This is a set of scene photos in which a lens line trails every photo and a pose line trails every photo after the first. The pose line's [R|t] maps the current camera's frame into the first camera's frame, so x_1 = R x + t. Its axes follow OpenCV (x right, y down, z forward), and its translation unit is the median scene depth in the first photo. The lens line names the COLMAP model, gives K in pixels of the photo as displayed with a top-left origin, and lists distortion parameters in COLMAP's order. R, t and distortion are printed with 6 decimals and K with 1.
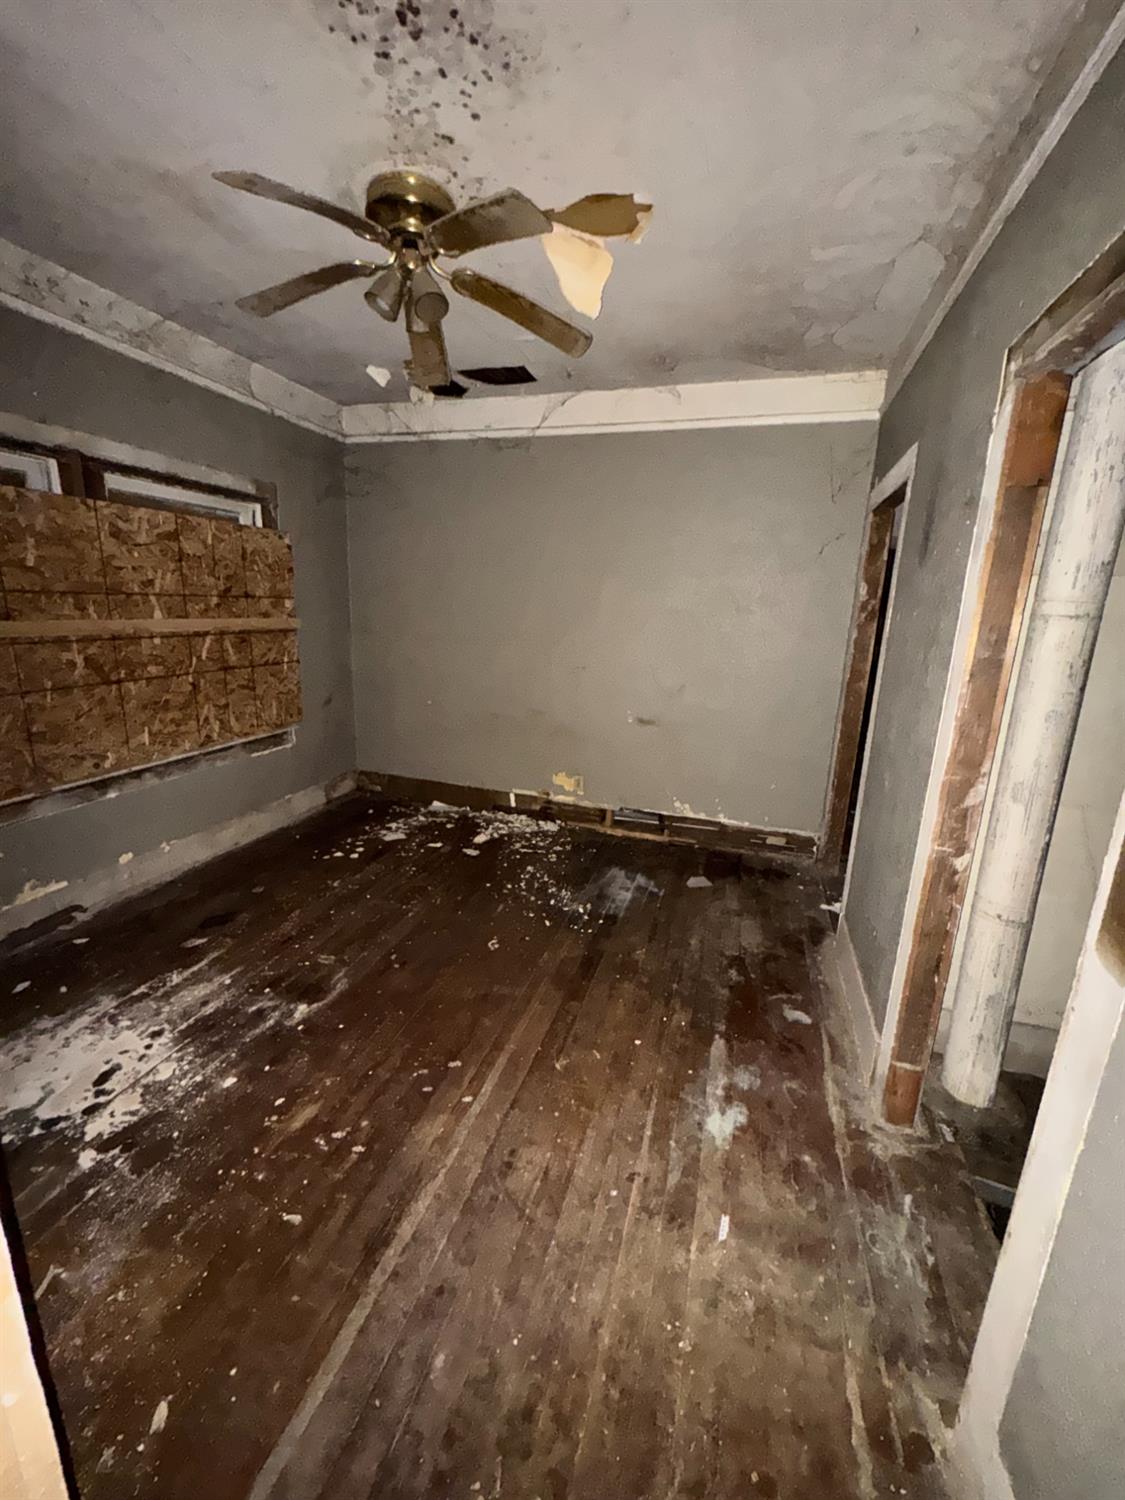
lens RADIAL K [[599.9, 0, 563.6], [0, 599.9, 749.1], [0, 0, 1]] dist [-0.002770, -0.000047]
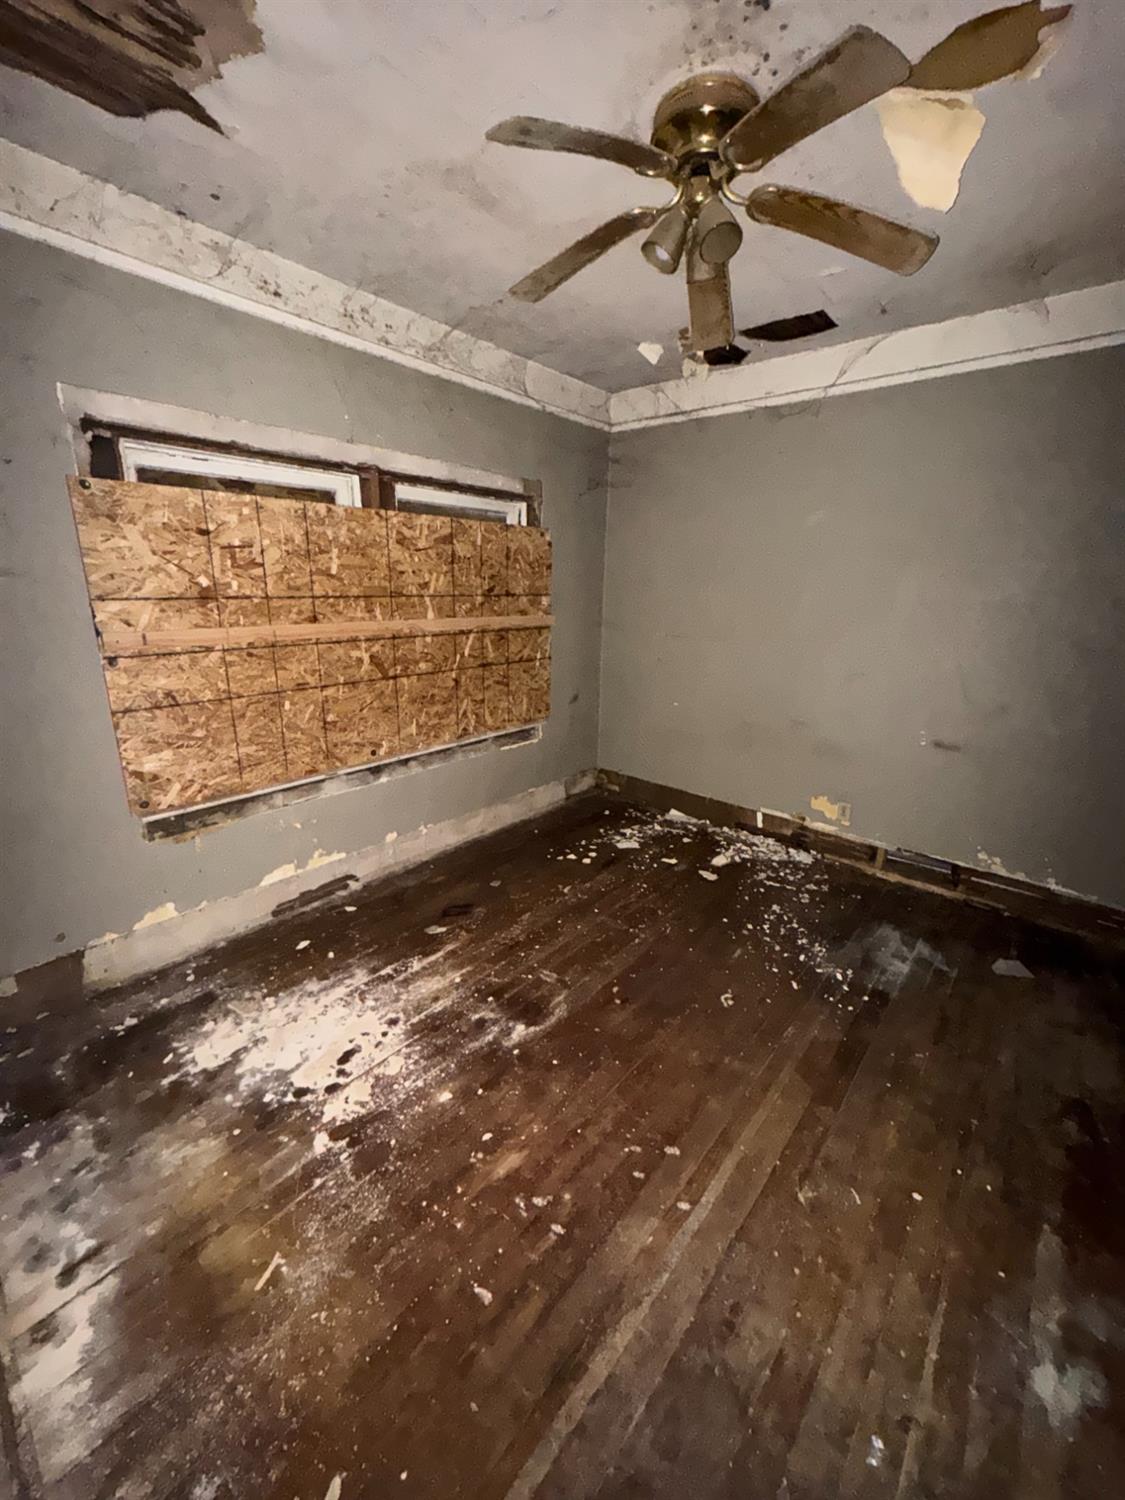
lens RADIAL K [[599.9, 0, 563.0], [0, 599.9, 750.2], [0, 0, 1]] dist [-0.002770, -0.000047]
pose [[0.919499, 0.084011, -0.384009, -0.035655], [-0.075261, 0.996448, 0.037786, -0.050479], [0.385819, -0.005843, 0.922556, 0.124623]]
